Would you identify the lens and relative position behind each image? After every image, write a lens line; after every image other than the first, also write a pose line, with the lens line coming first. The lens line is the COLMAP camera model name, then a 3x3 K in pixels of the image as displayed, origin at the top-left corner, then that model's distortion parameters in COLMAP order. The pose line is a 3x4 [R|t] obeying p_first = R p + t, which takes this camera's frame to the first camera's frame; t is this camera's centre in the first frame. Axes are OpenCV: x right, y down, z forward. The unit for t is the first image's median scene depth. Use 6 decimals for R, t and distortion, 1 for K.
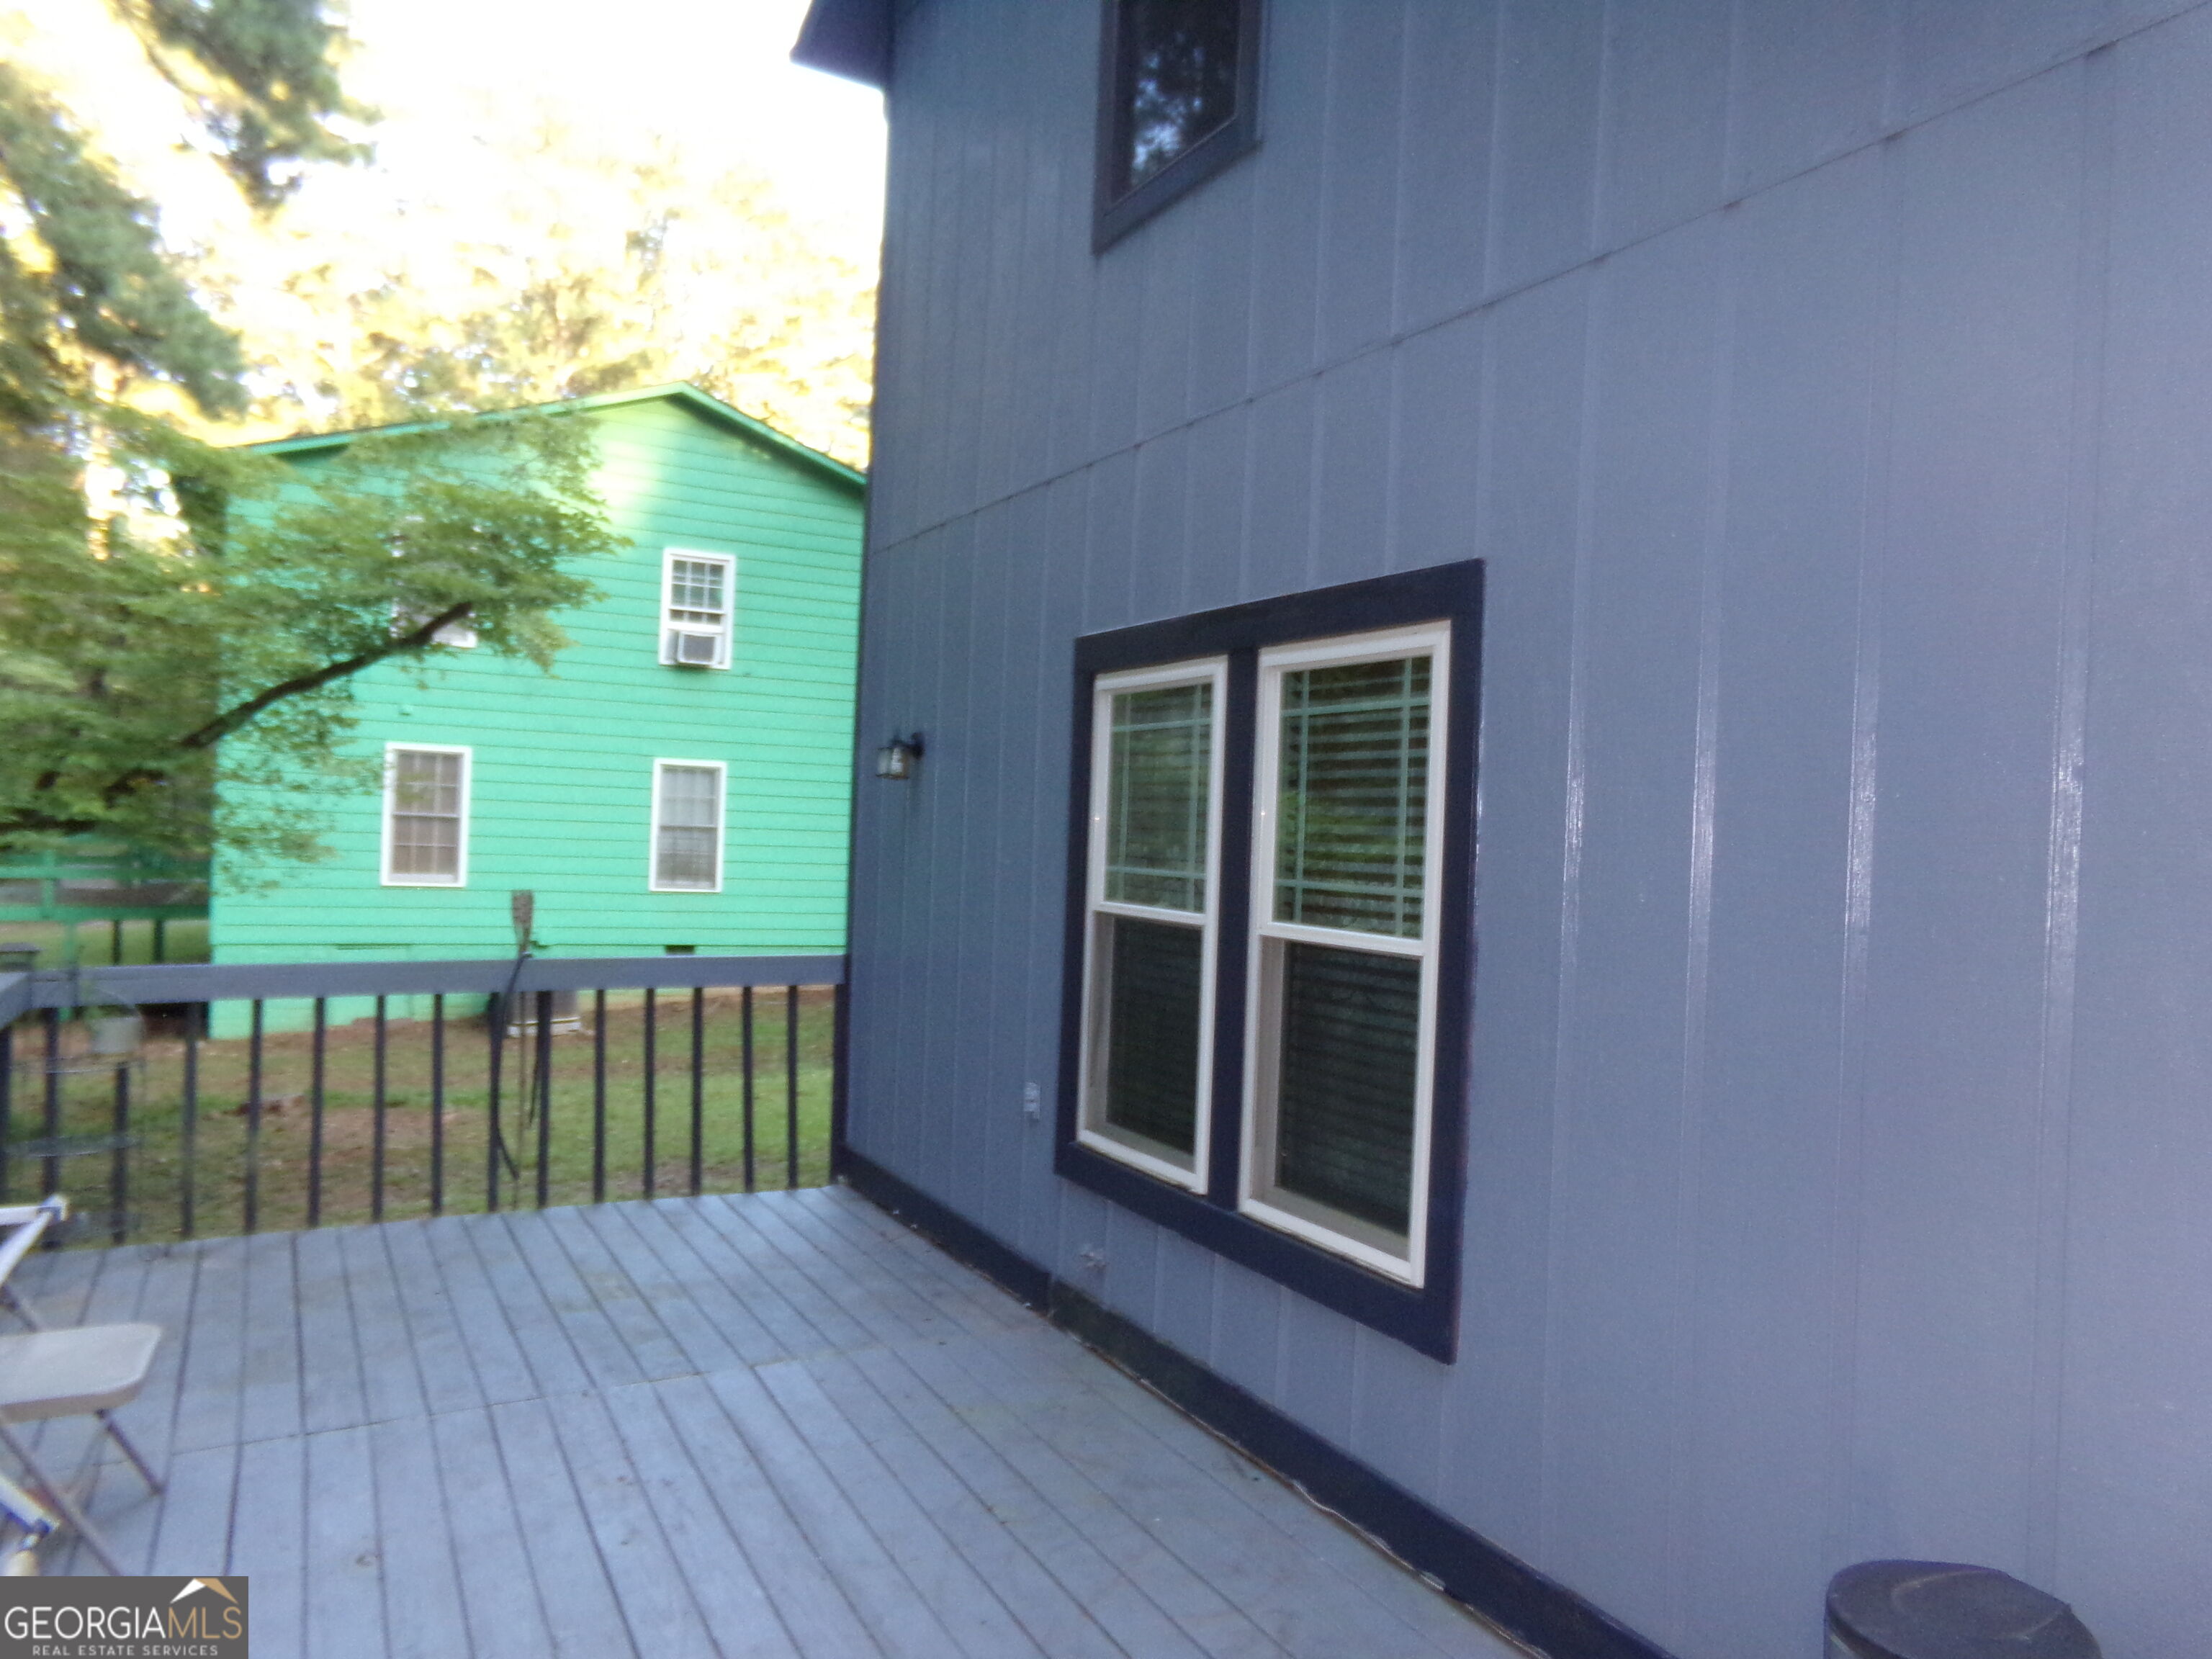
lens RADIAL K [[1501.4, 0, 1105.3], [0, 1501.4, 834.9], [0, 0, 1]] dist [-0.135032, 0.207350]
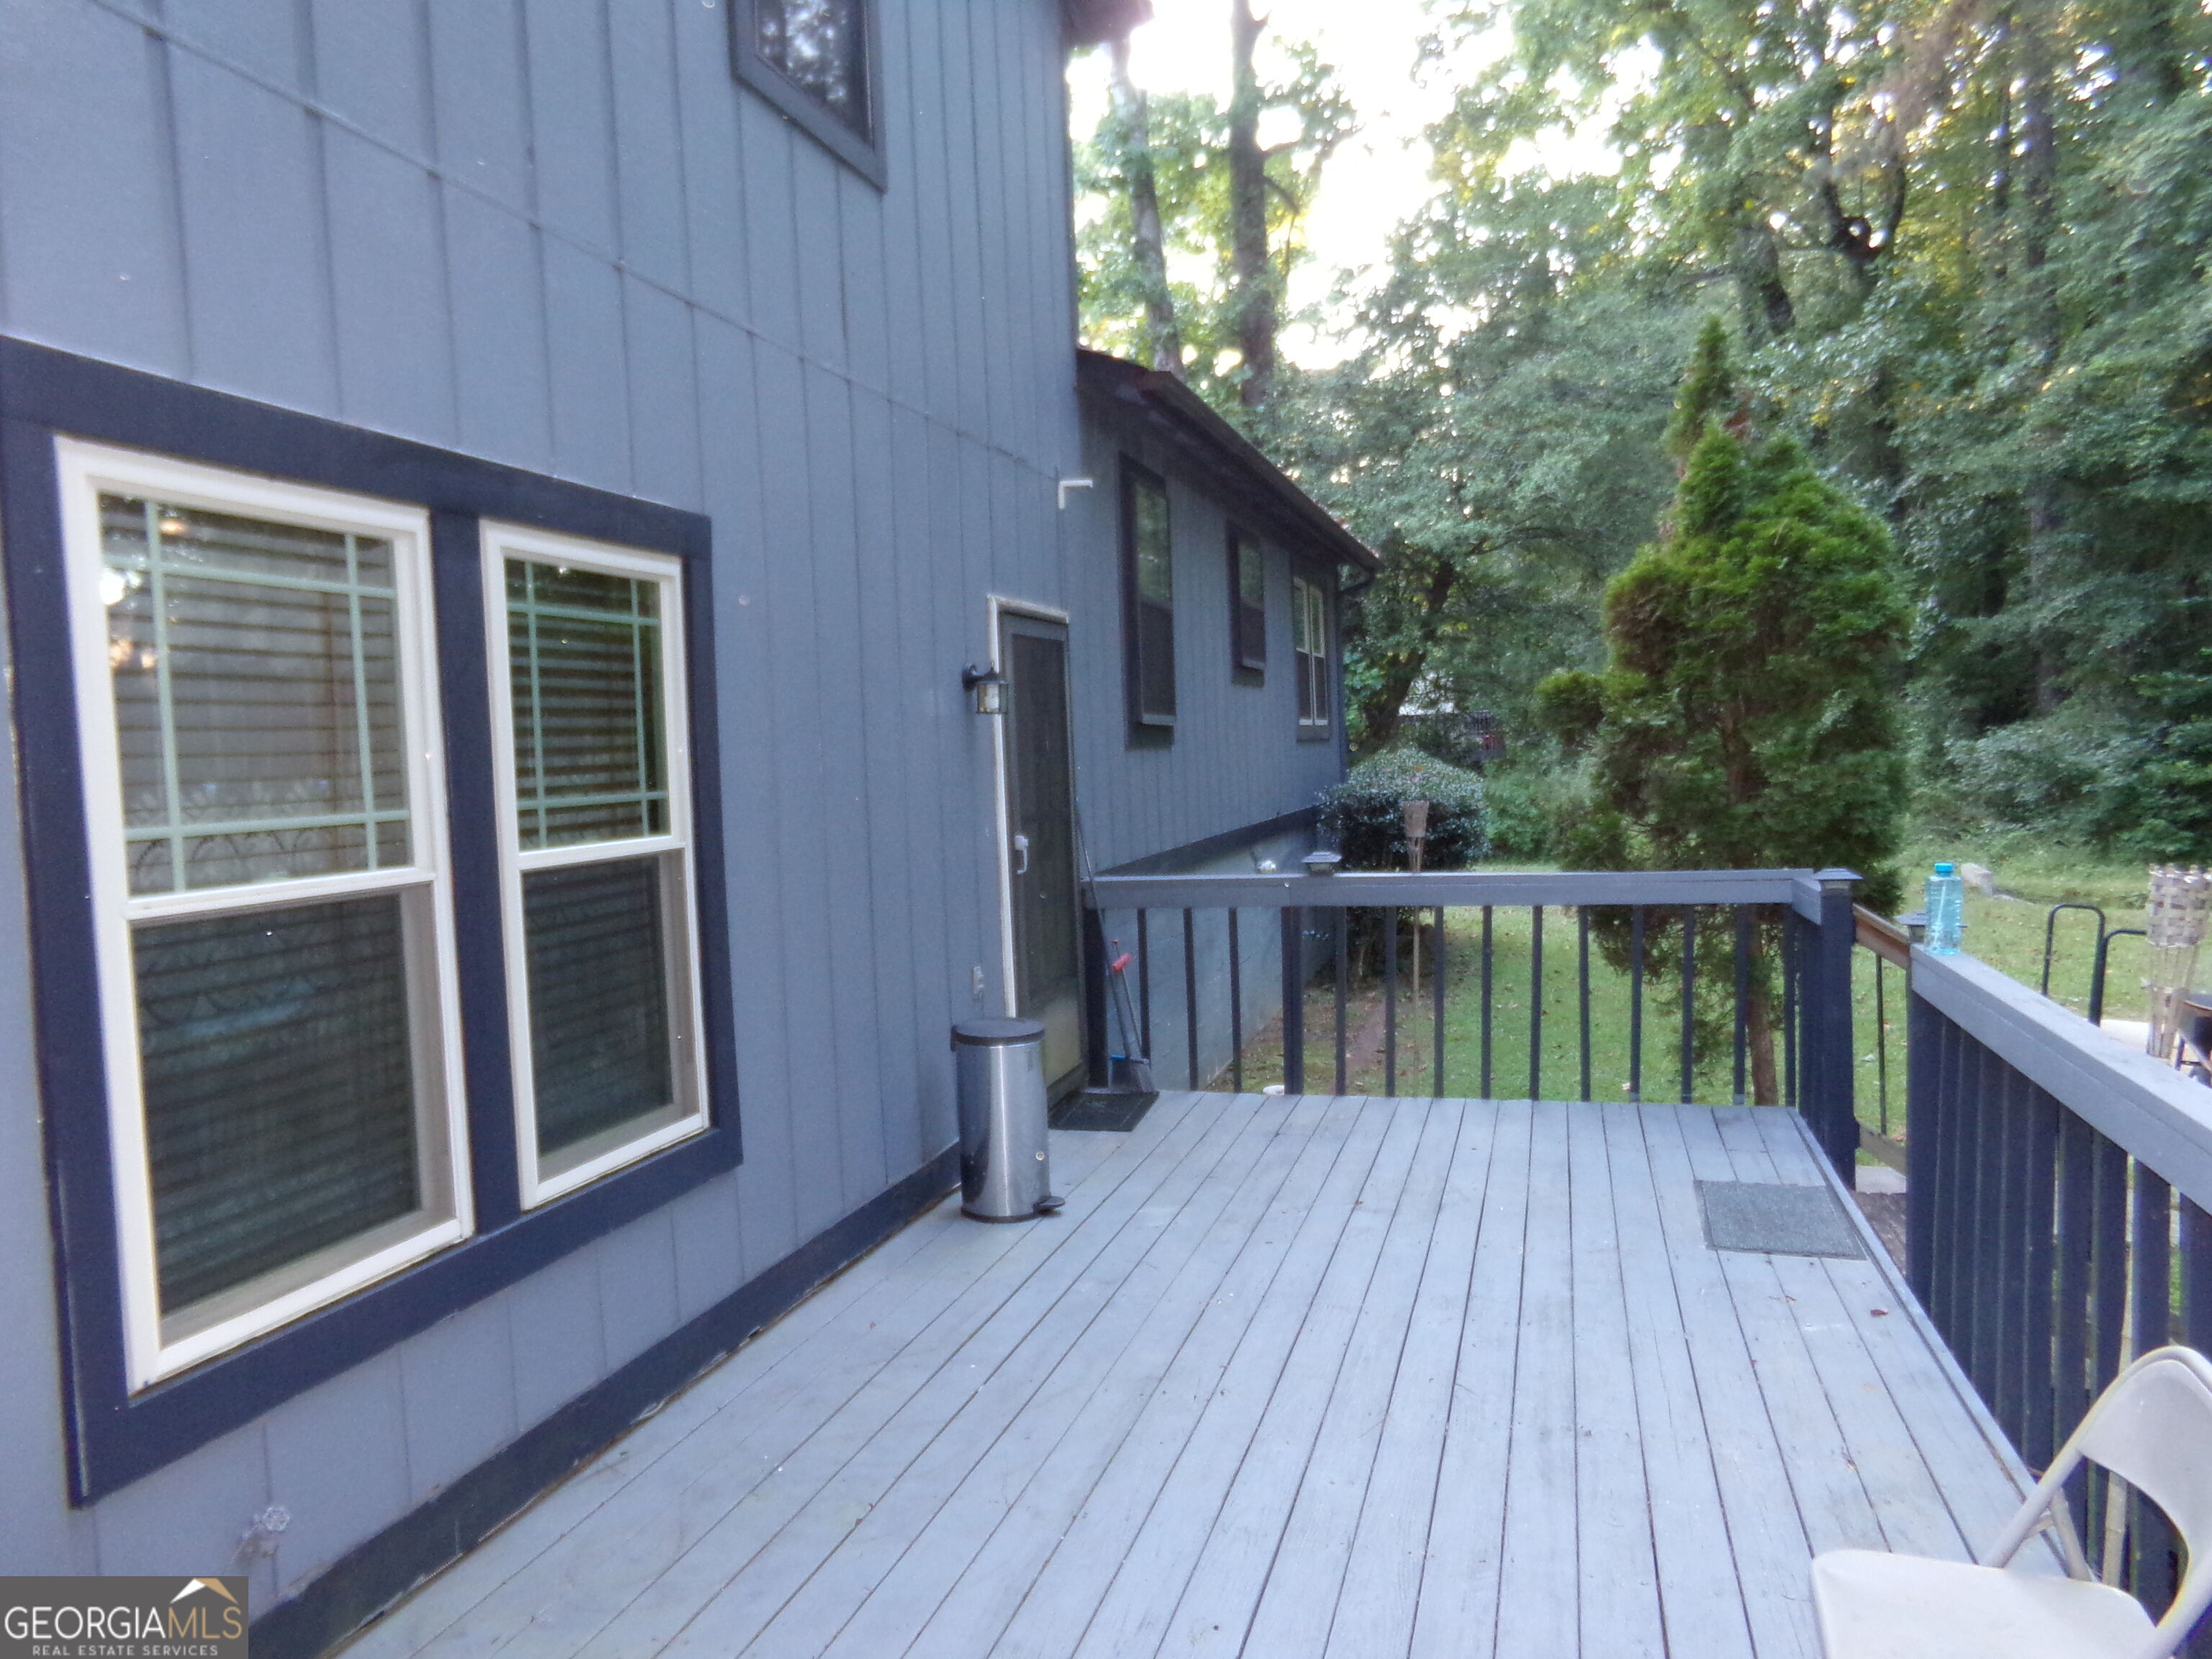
lens RADIAL K [[1649.7, 0, 1077.8], [0, 1649.7, 830.6], [0, 0, 1]] dist [-0.030227, 0.133298]
pose [[-0.712658, -0.049481, 0.699765, -0.806081], [0.010029, 0.996689, 0.080690, -0.028206], [-0.701440, 0.064522, -0.709802, 1.518985]]
